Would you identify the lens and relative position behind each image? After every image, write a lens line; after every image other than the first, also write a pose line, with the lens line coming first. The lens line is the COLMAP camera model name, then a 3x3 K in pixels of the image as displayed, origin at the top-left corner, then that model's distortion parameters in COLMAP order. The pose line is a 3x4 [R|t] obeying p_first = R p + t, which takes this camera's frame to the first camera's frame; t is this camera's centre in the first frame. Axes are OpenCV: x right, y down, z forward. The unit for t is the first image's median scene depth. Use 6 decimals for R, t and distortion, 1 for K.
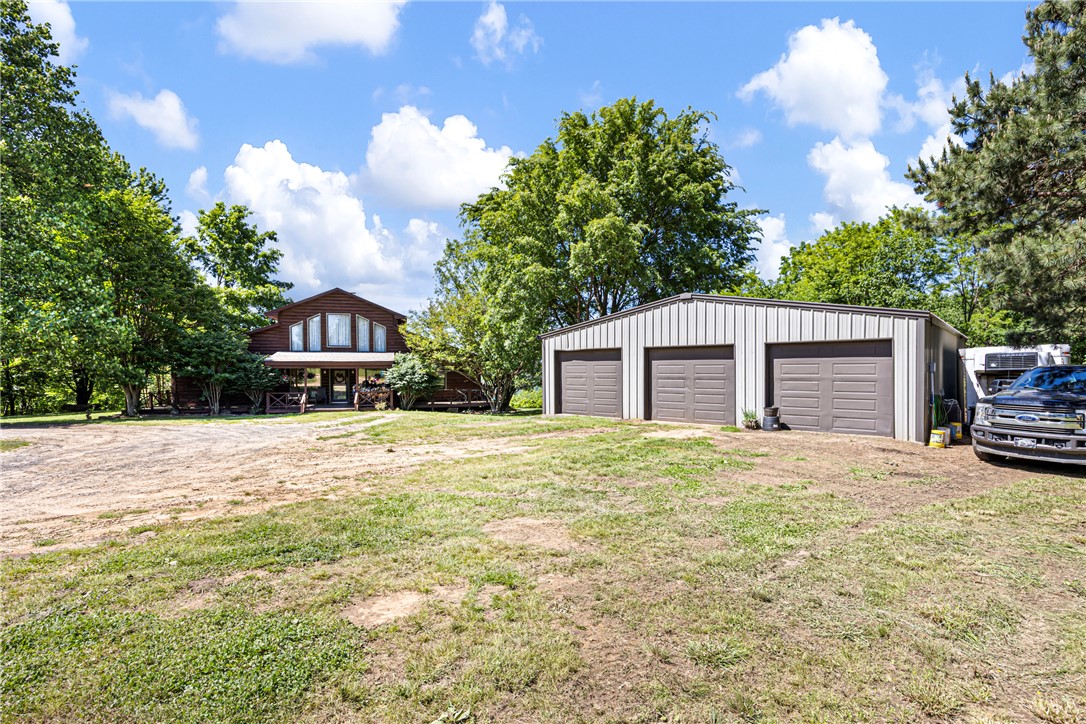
lens RADIAL K [[512.1, 0, 543.0], [0, 512.1, 362.0], [0, 0, 1]] dist [0.001002, 0.000103]
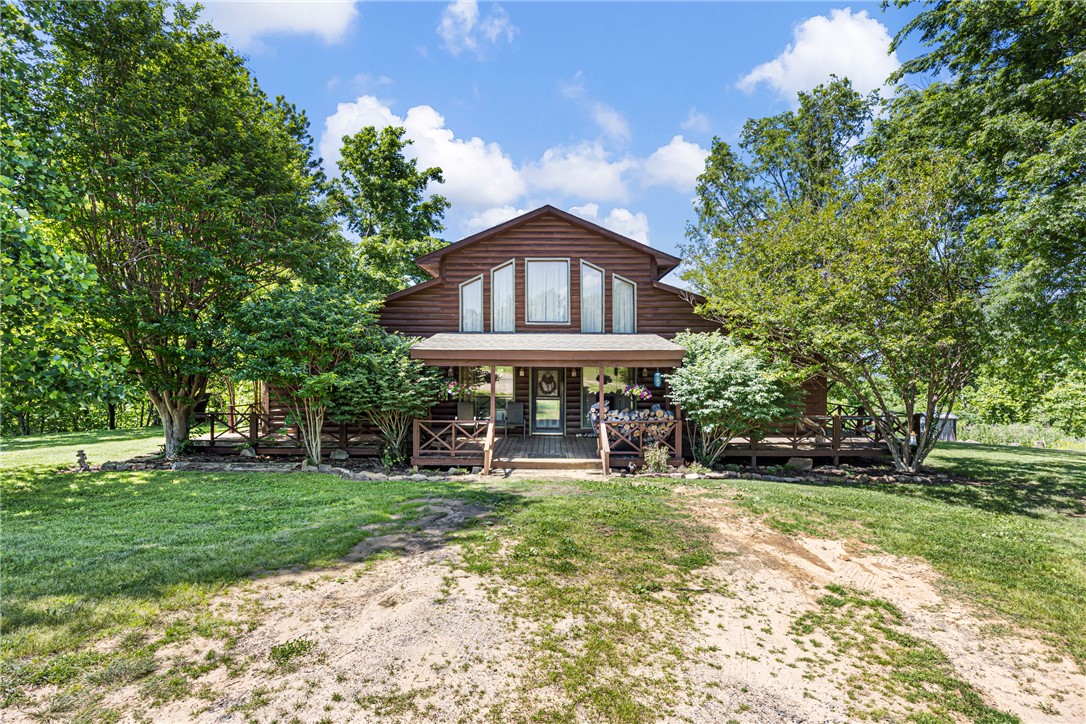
lens RADIAL K [[512.1, 0, 543.0], [0, 512.1, 362.0], [0, 0, 1]] dist [0.001002, 0.000103]
pose [[0.958304, 0.005802, -0.285692, -0.258423], [-0.004660, 0.999978, 0.004677, 0.005783], [0.285713, -0.003150, 0.958310, 0.514010]]
